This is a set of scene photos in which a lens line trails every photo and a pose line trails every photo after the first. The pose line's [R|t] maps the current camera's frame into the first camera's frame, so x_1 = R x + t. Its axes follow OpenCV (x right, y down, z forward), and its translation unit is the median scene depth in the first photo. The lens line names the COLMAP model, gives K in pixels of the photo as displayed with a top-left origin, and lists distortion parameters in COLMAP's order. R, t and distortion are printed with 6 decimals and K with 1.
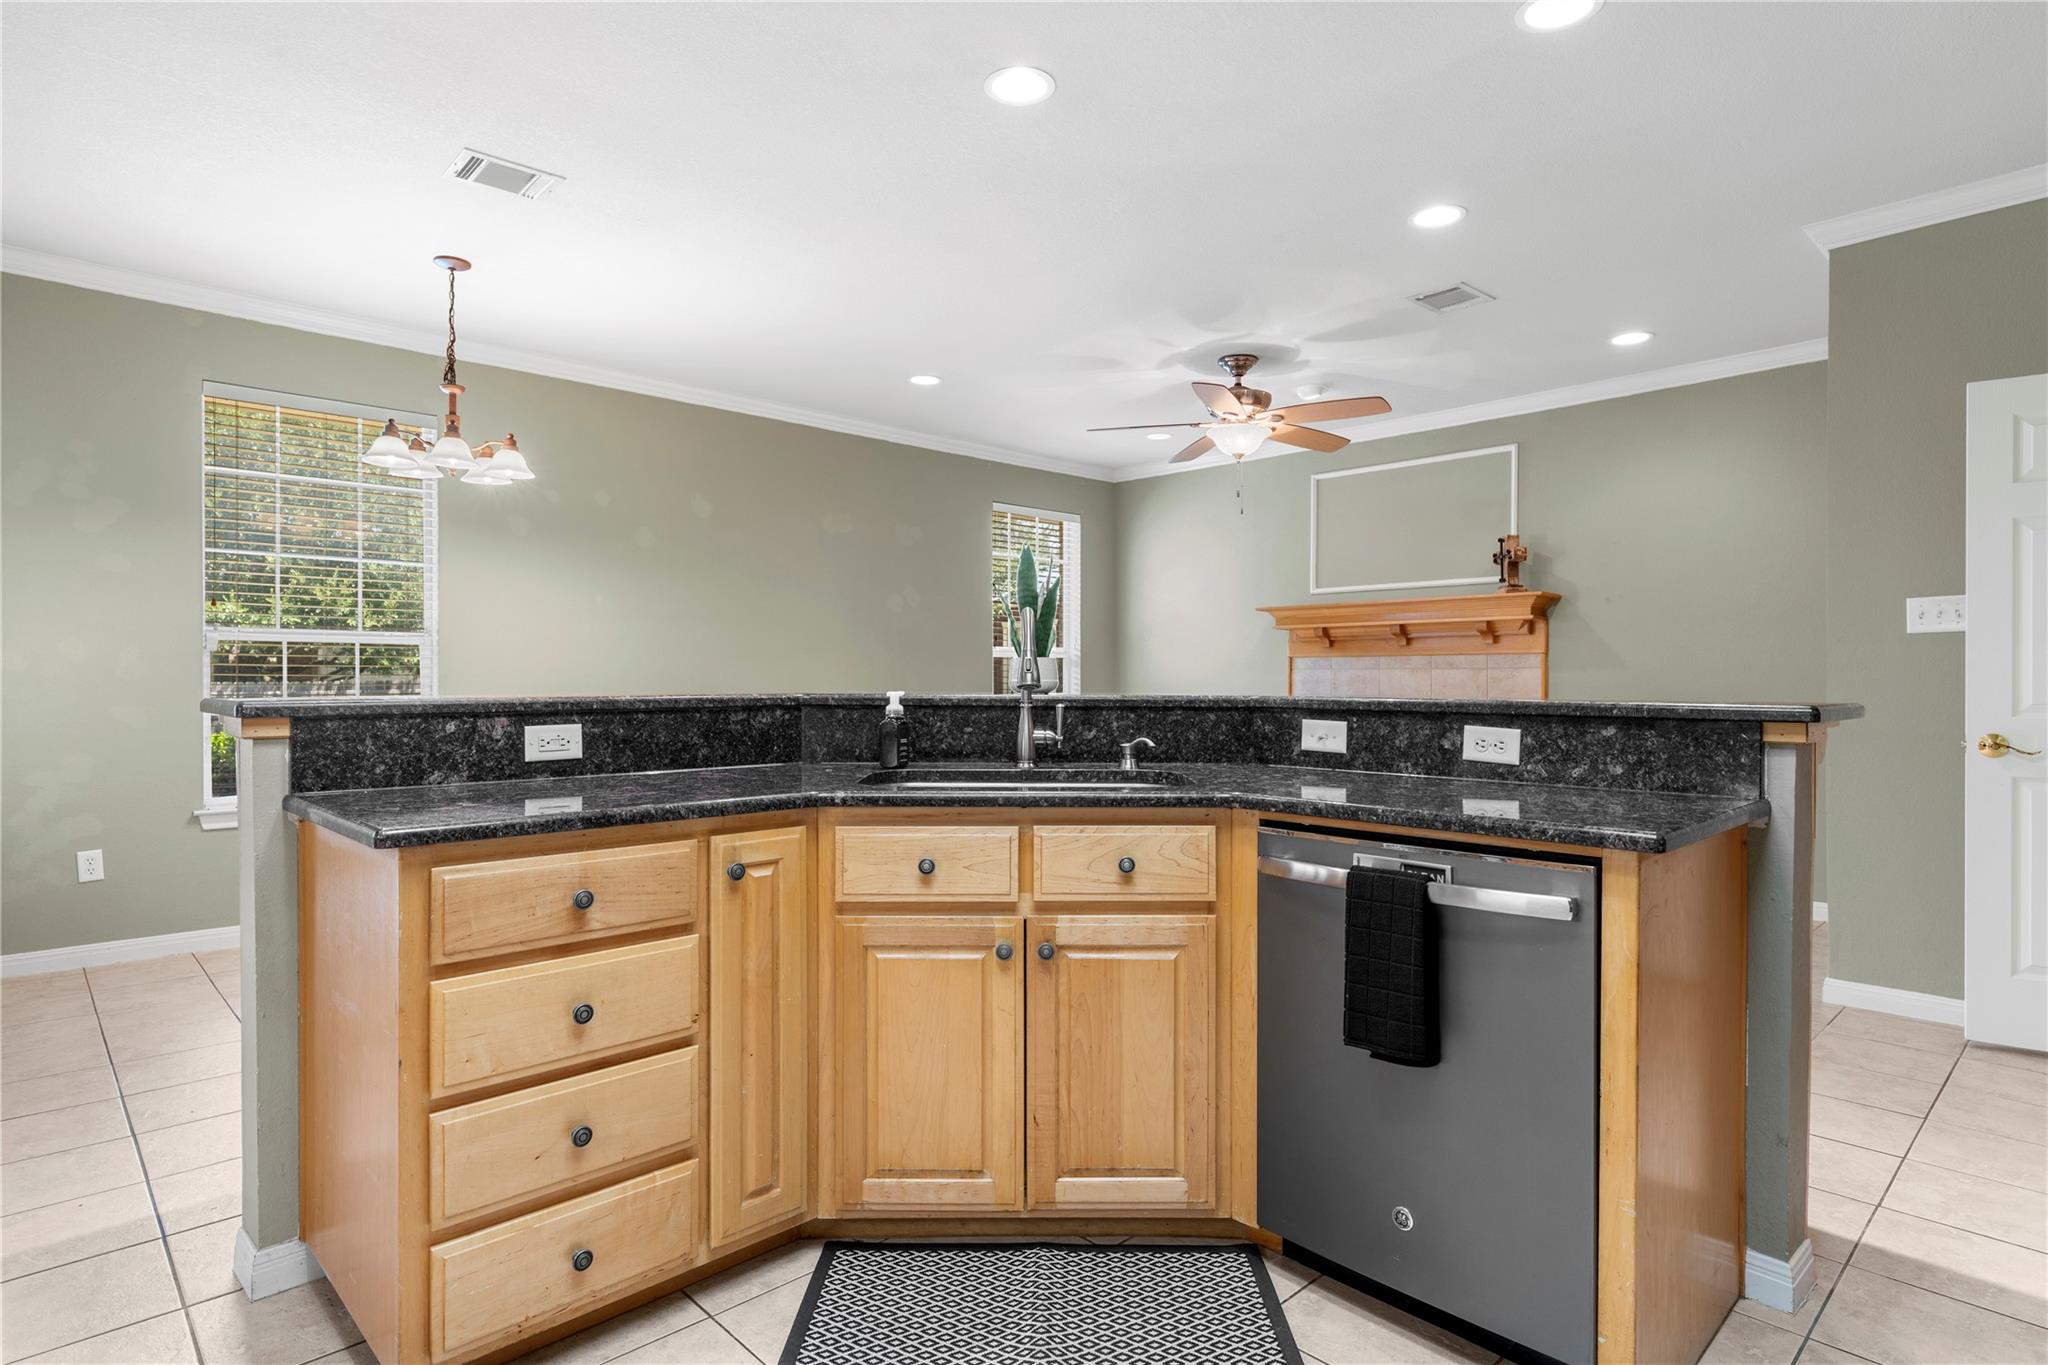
lens RADIAL K [[1083.7, 0, 1024.0], [0, 1083.7, 682.5], [0, 0, 1]] dist [0.000599, 0.000038]
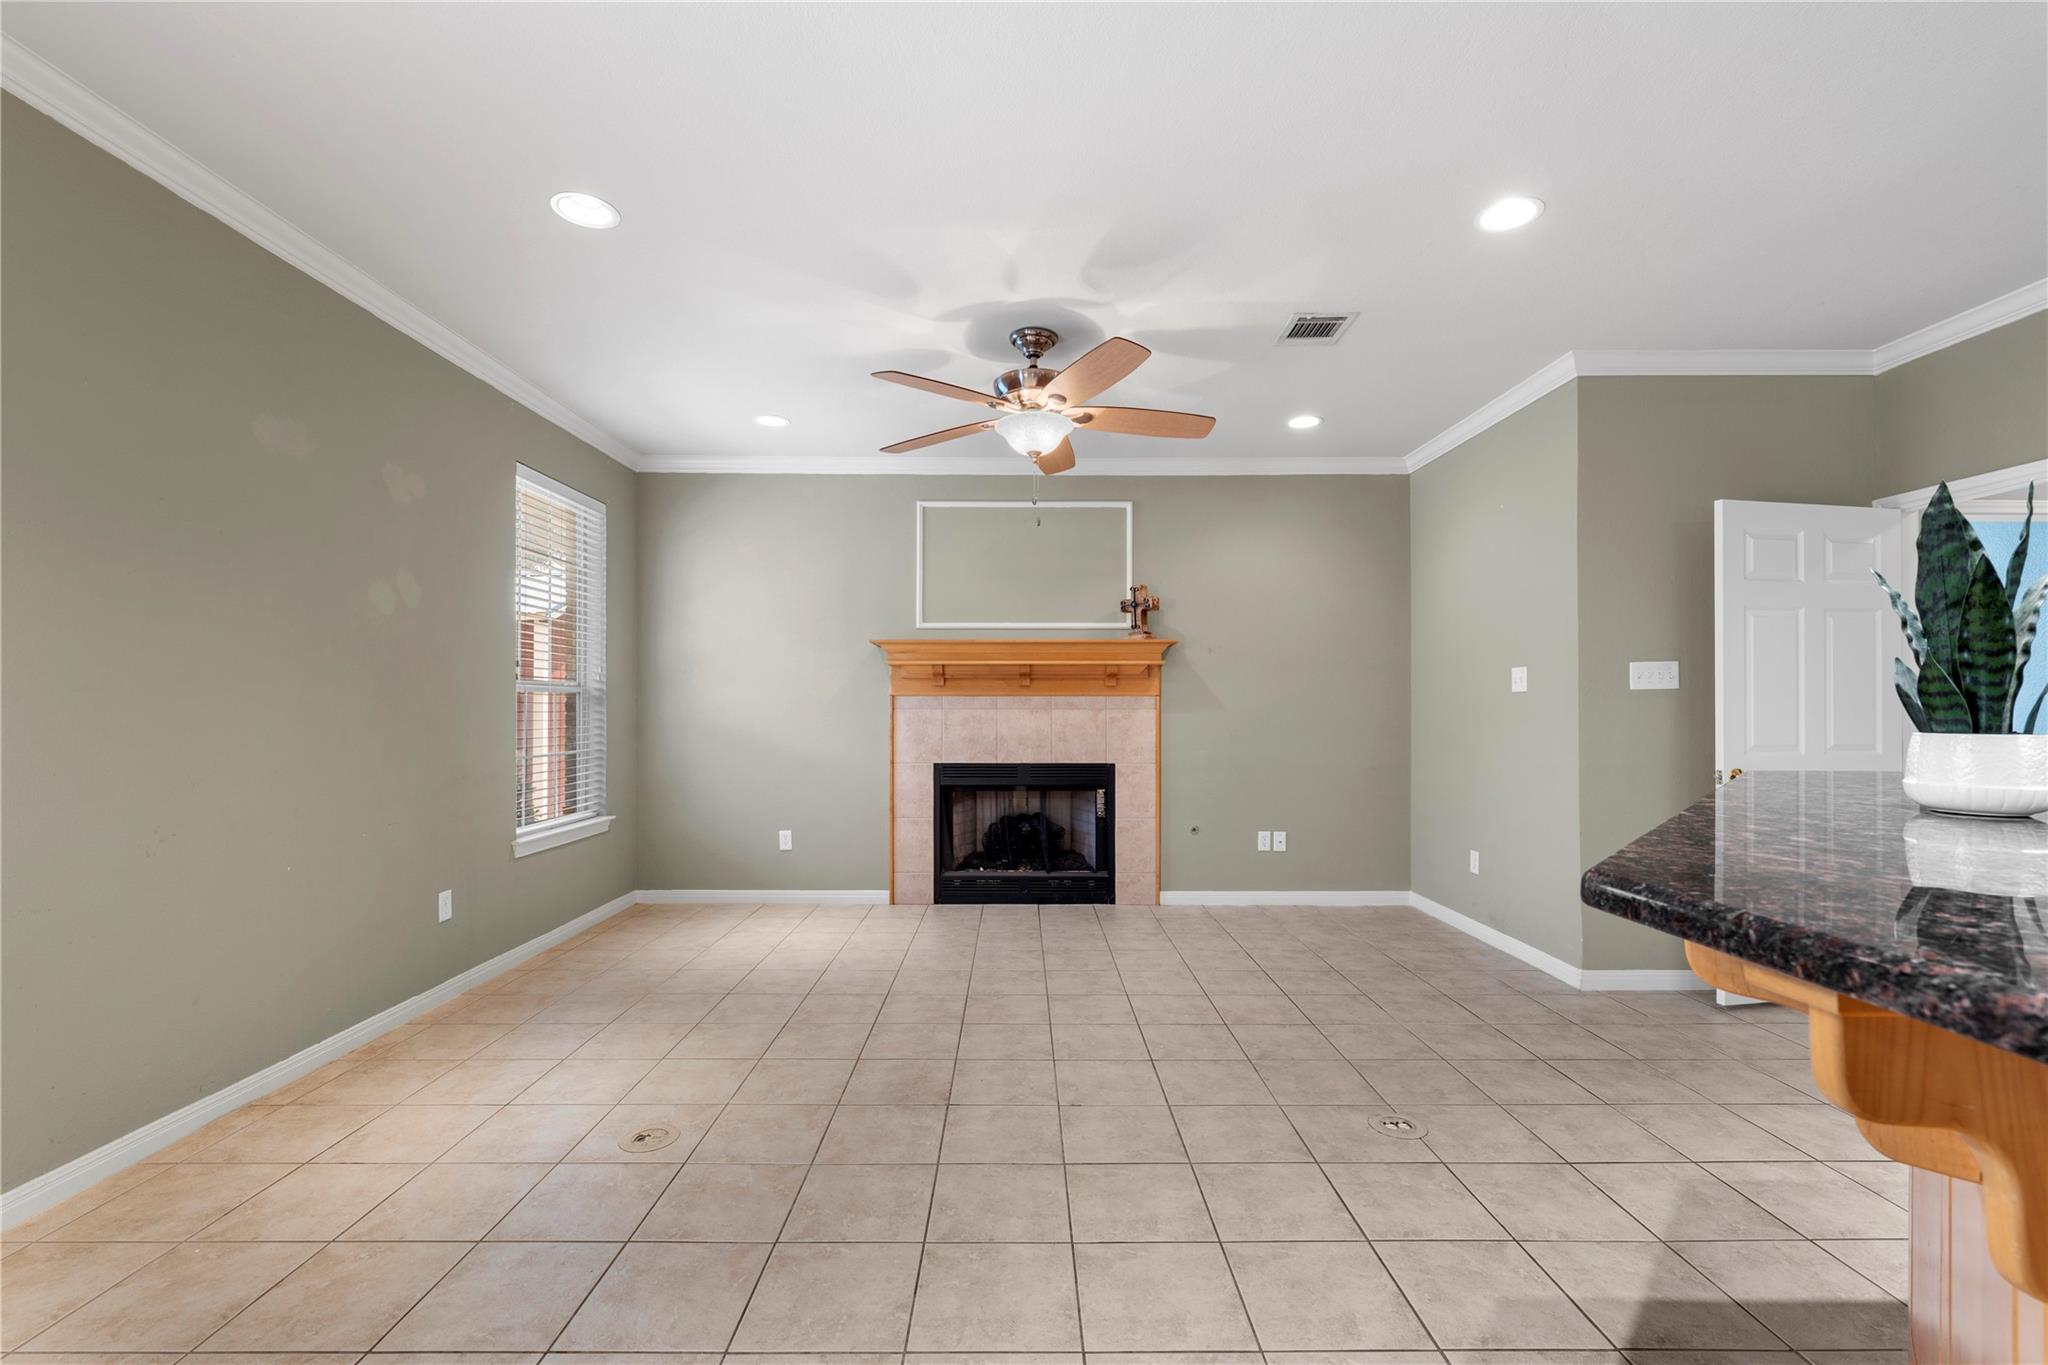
lens RADIAL K [[862.0, 0, 1024.0], [0, 862.0, 682.5], [0, 0, 1]] dist [-0.000065, -0.000026]
pose [[0.683843, 0.018966, 0.729383, -0.246331], [0.002204, 0.999604, -0.028058, -0.016159], [-0.729626, 0.020795, 0.683530, 0.501109]]
